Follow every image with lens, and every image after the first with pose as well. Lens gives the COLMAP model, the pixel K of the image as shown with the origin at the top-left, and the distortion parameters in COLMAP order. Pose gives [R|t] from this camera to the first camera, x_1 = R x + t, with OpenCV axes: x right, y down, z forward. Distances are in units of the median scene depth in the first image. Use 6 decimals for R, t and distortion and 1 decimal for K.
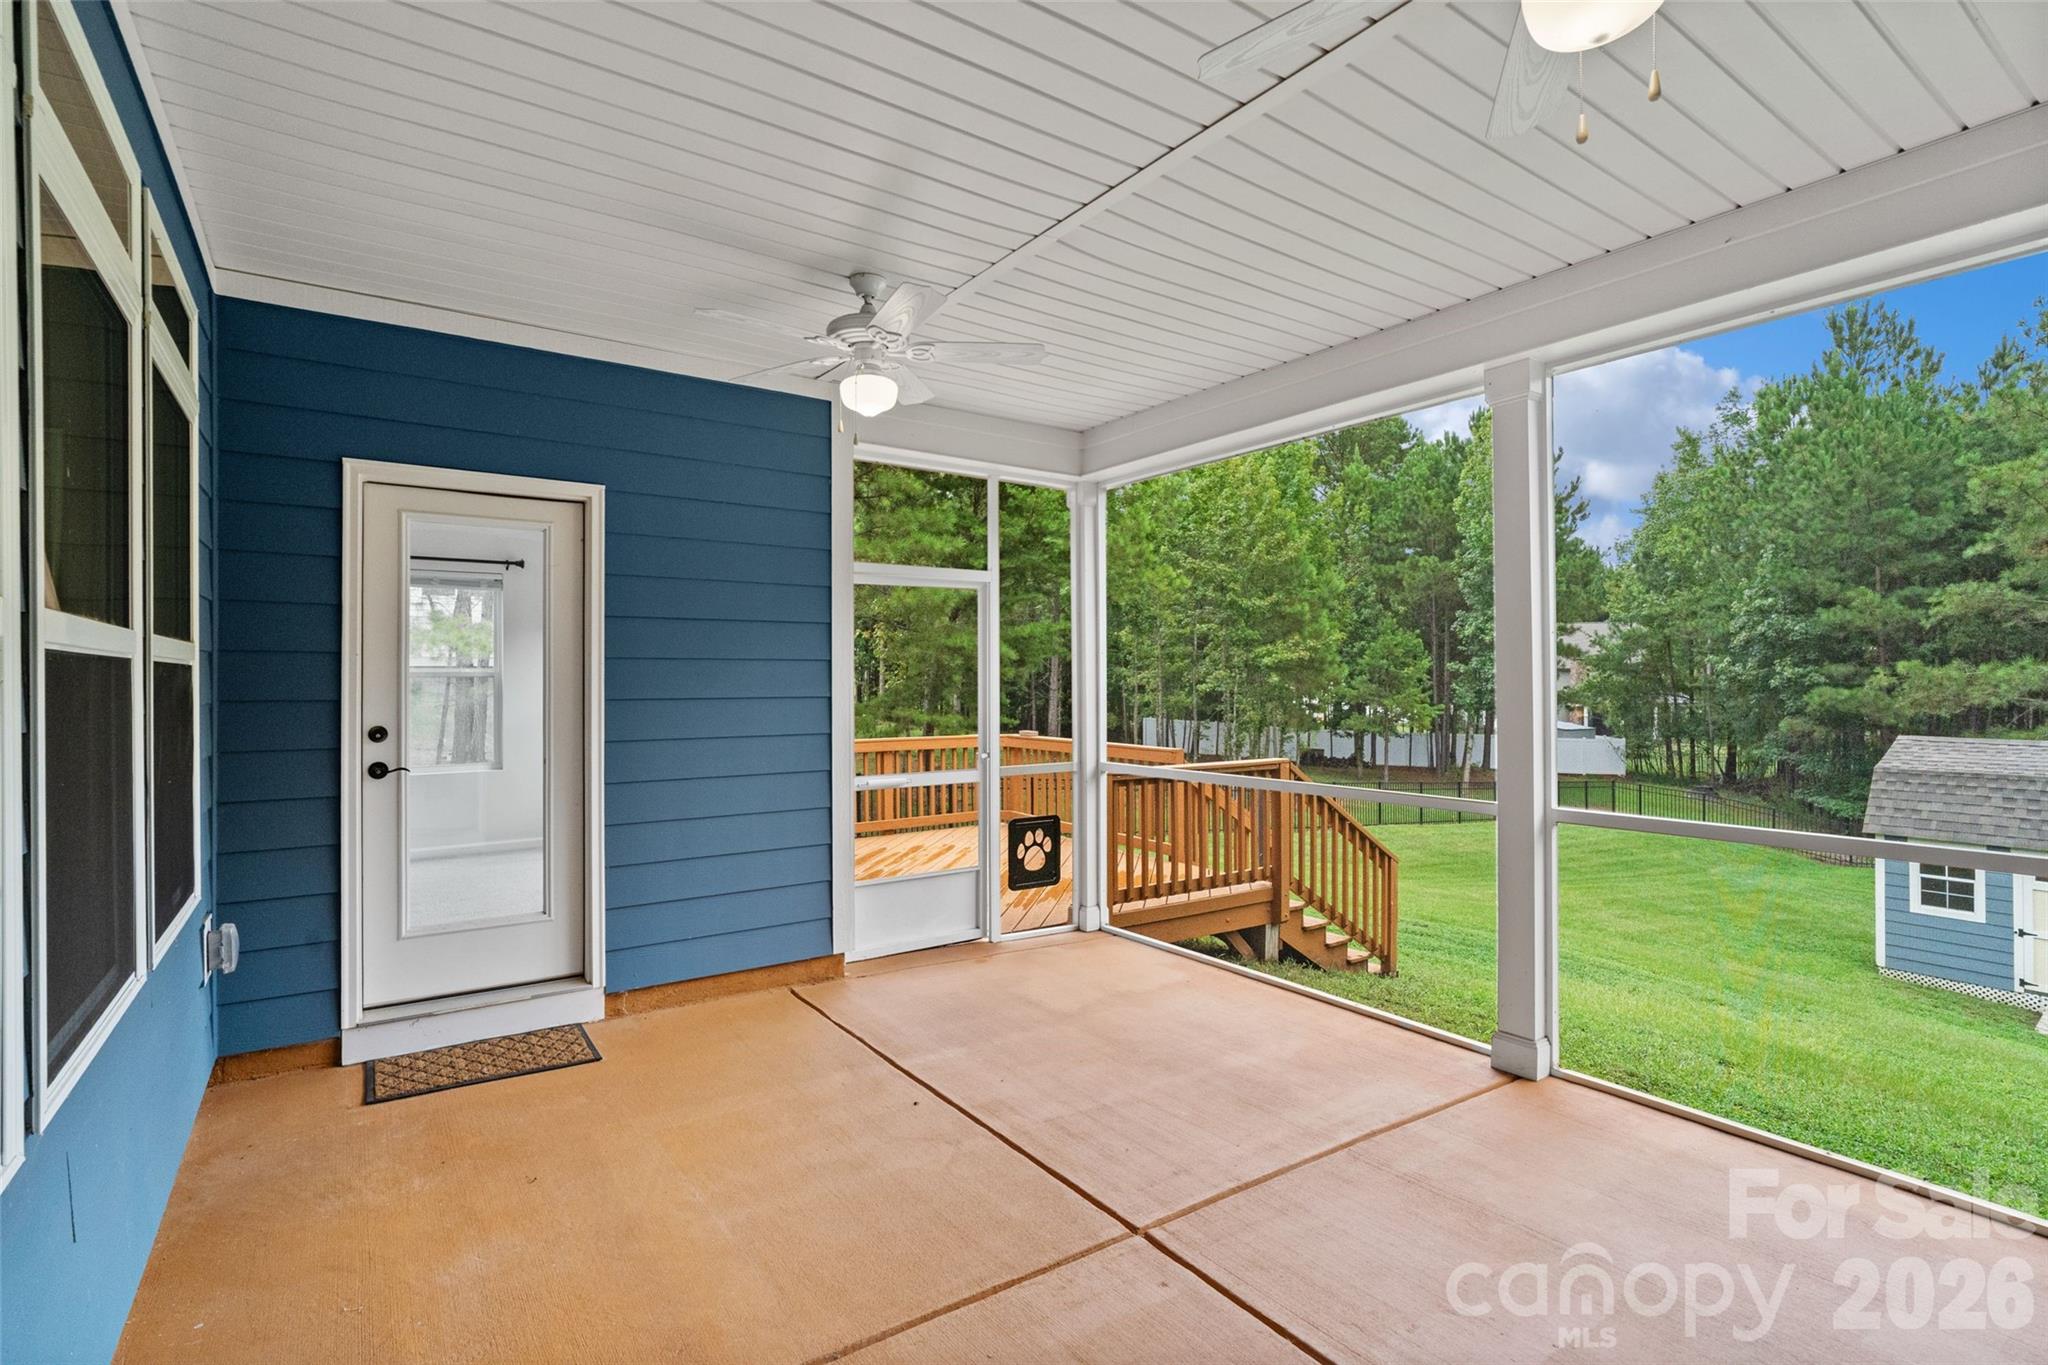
lens RADIAL K [[979.7, 0, 1022.6], [0, 979.7, 677.0], [0, 0, 1]] dist [-0.004984, 0.001017]
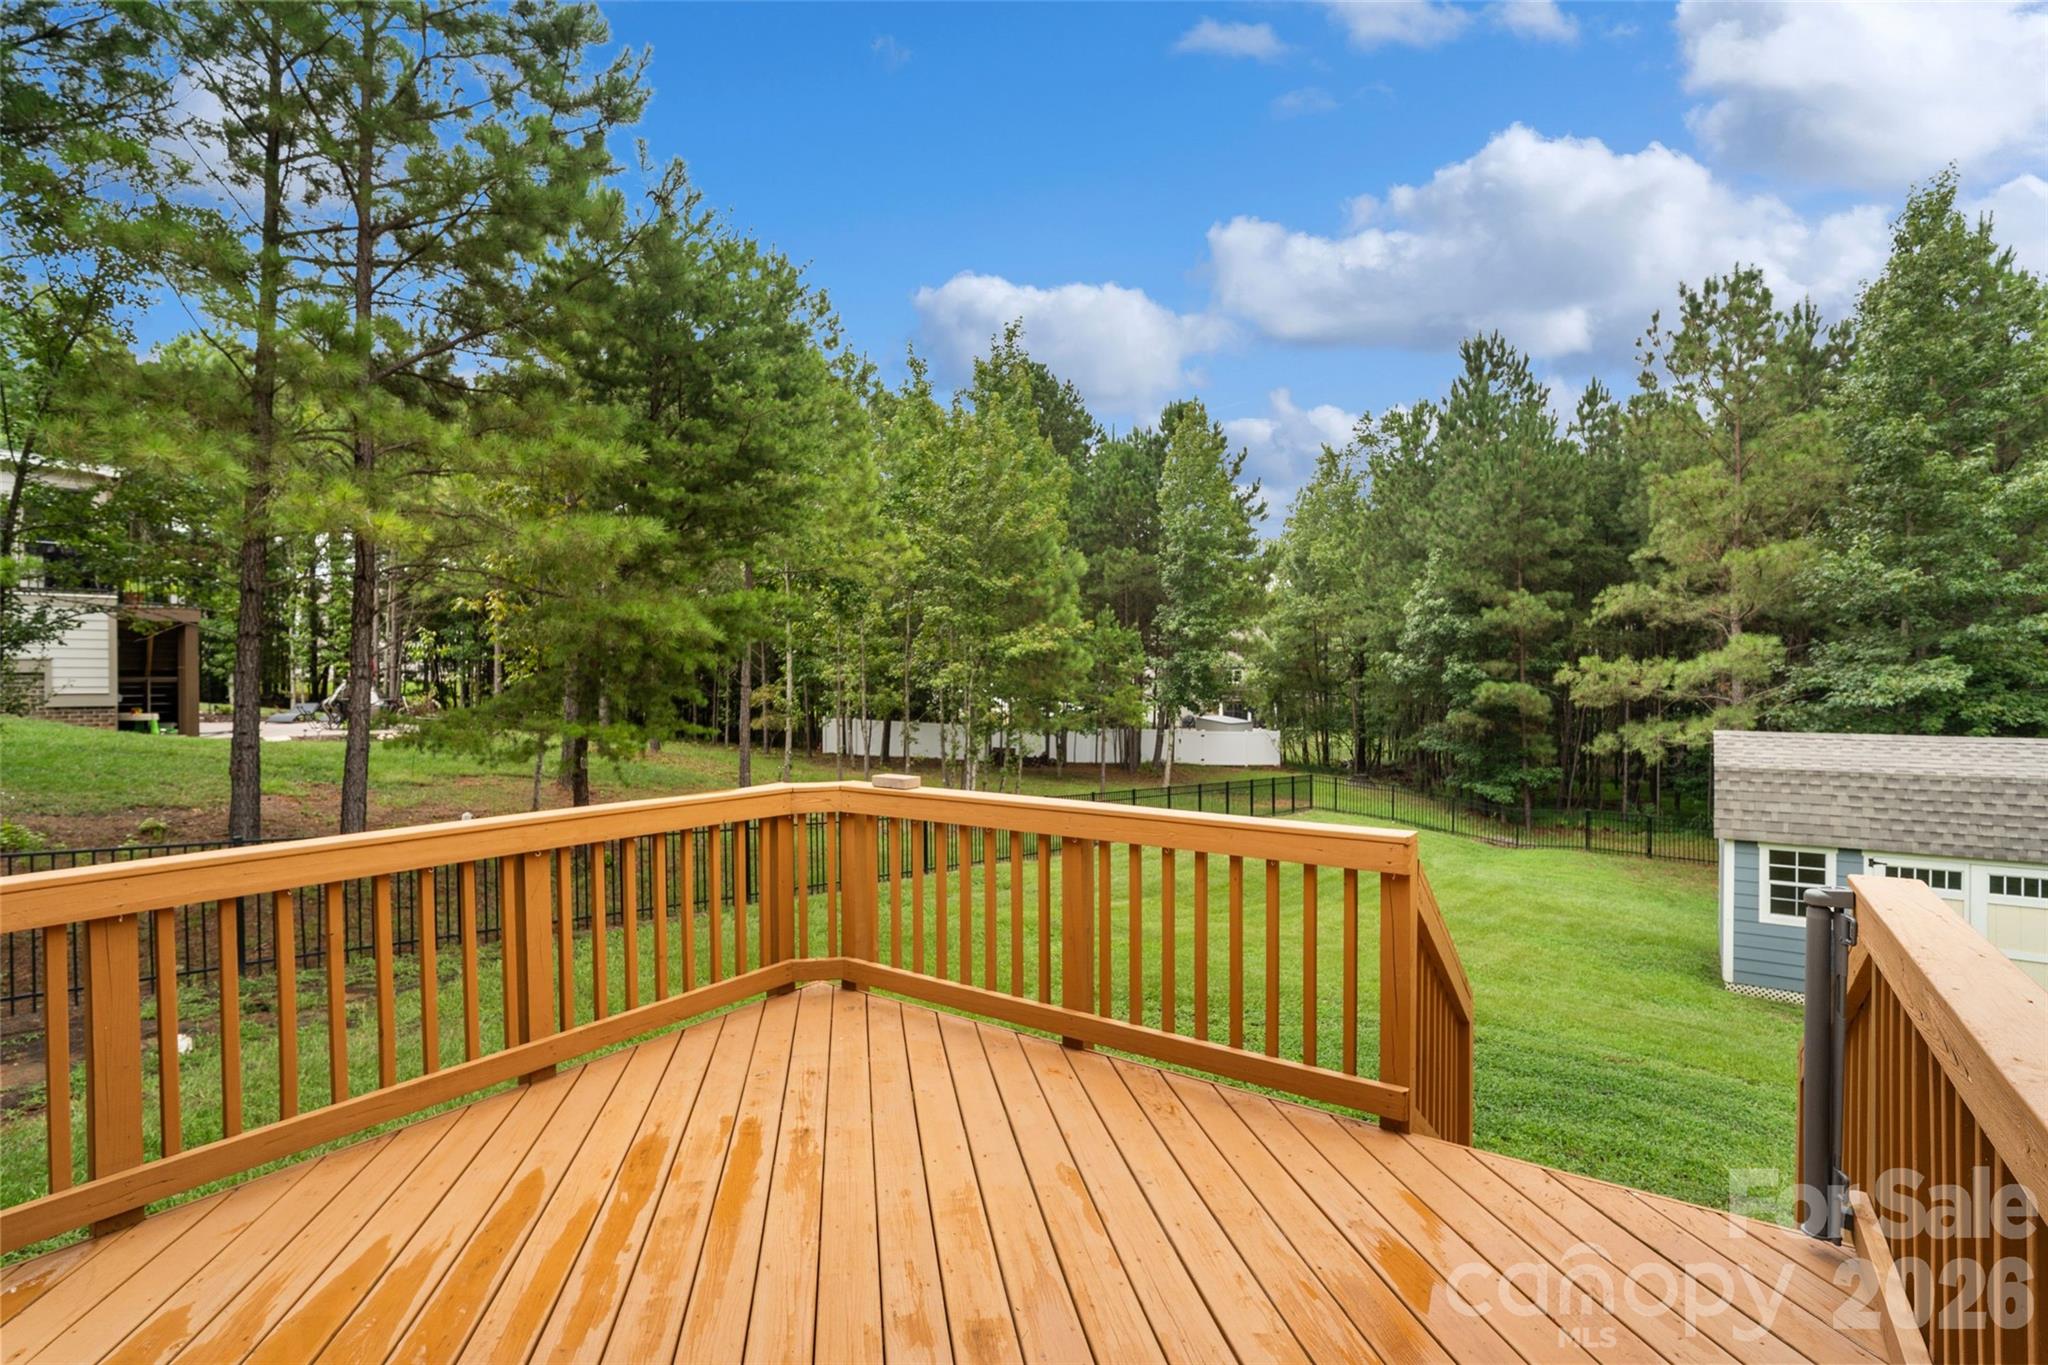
lens RADIAL K [[958.2, 0, 1025.8], [0, 958.2, 686.9], [0, 0, 1]] dist [-0.009136, 0.001675]
pose [[0.934303, -0.003805, 0.356461, -0.032852], [-0.000615, 0.999924, 0.012287, 0.003540], [-0.356481, -0.011699, 0.934229, 0.210325]]
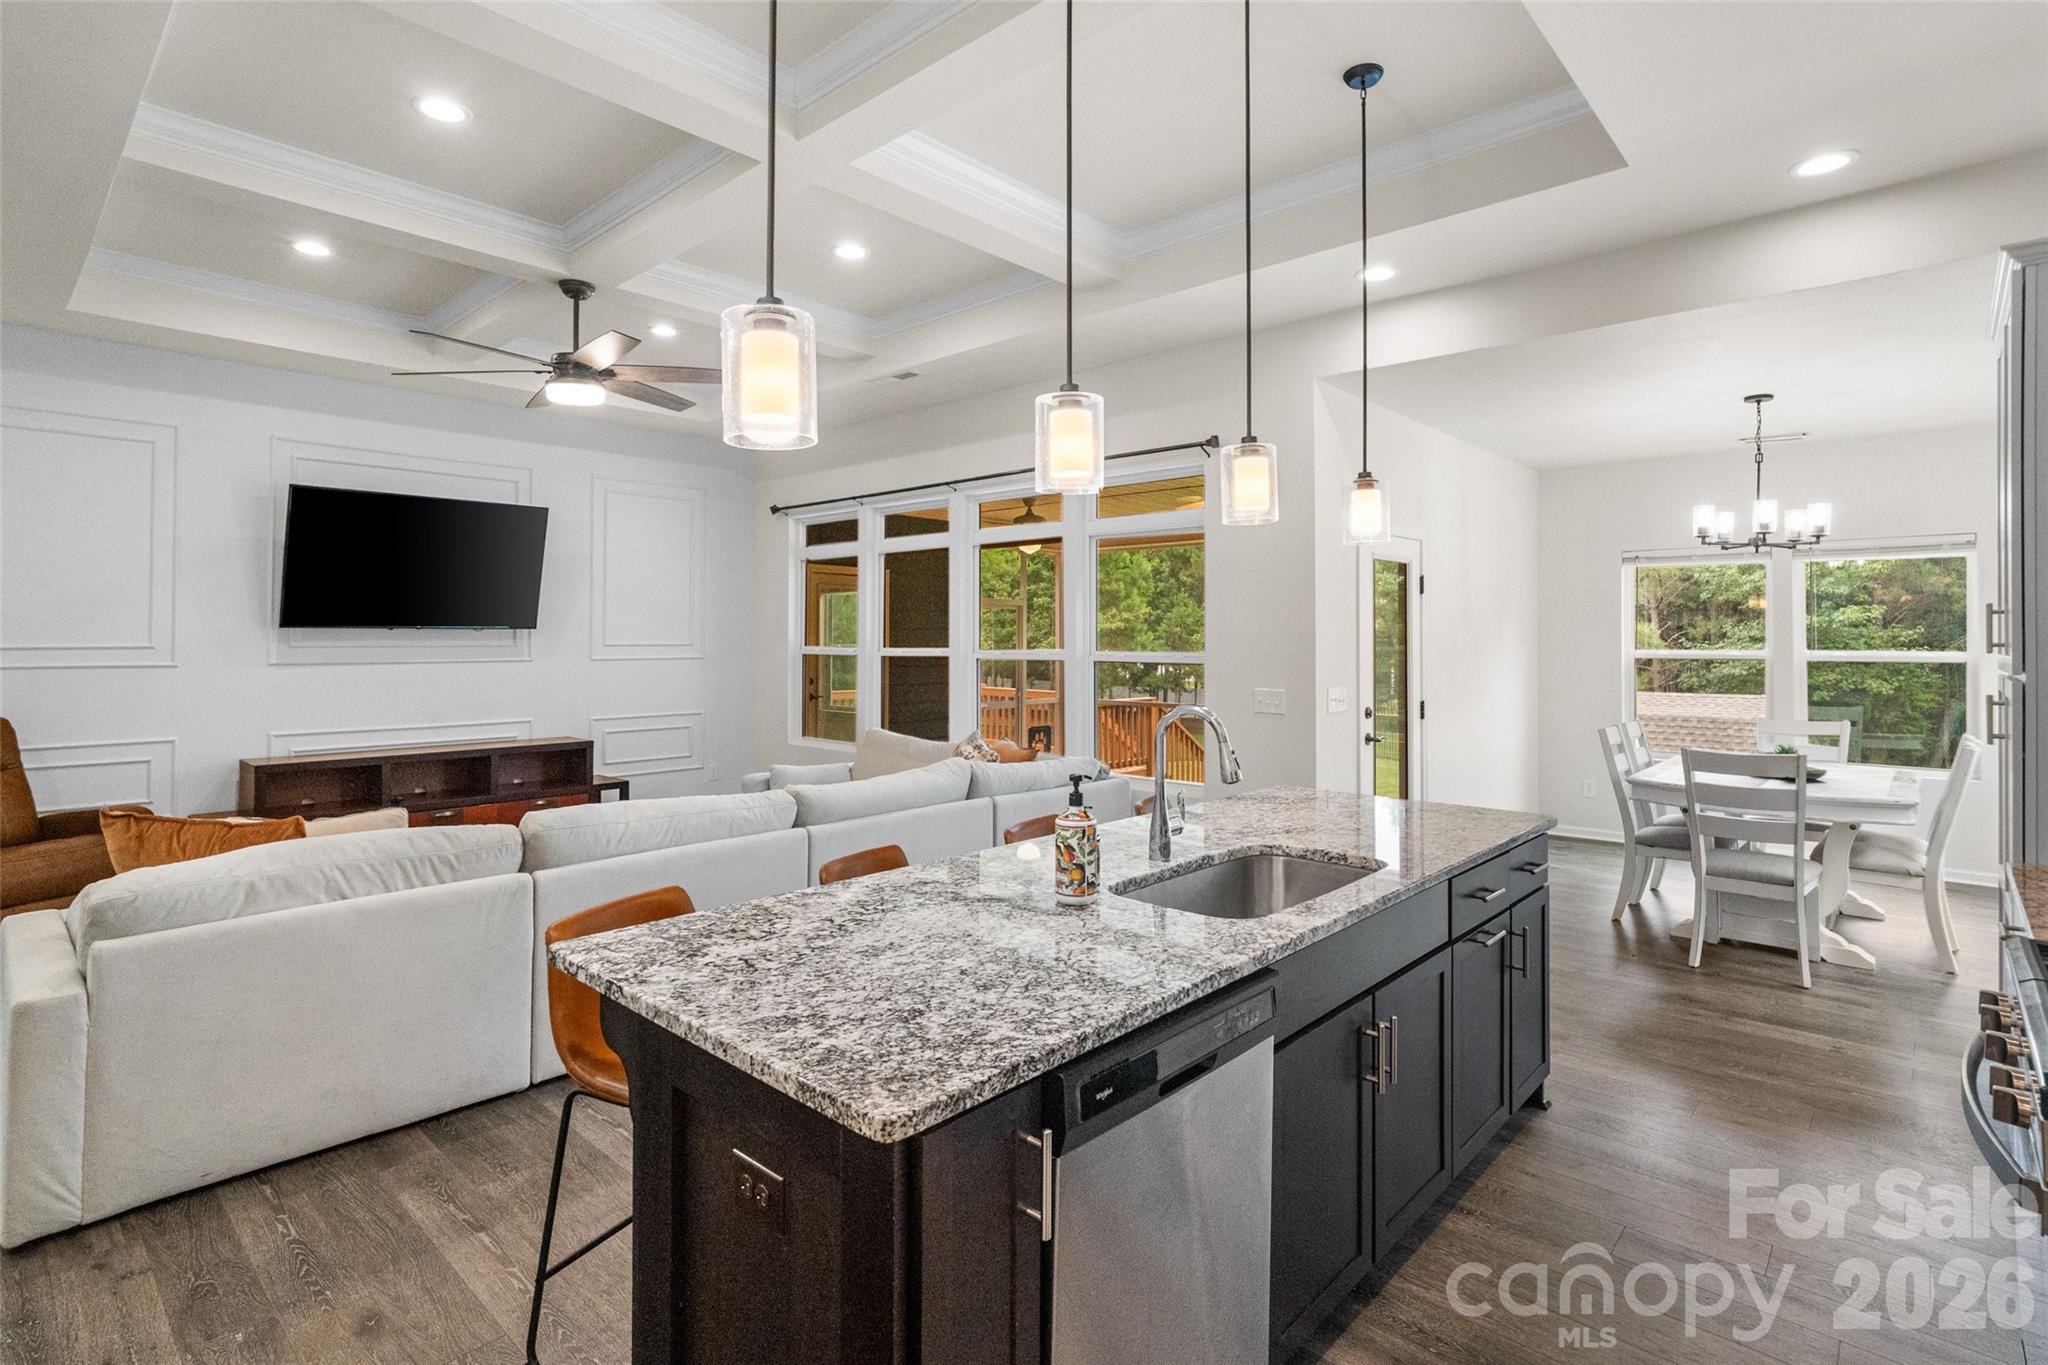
lens RADIAL K [[1003.2, 0, 1024.0], [0, 1003.2, 682.5], [0, 0, 1]] dist [-0.005988, 0.000075]
pose [[0.976817, -0.002839, 0.214057, -0.097433], [-0.007392, 0.998869, 0.046977, -0.008169], [-0.213948, -0.047471, 0.975691, -0.203224]]
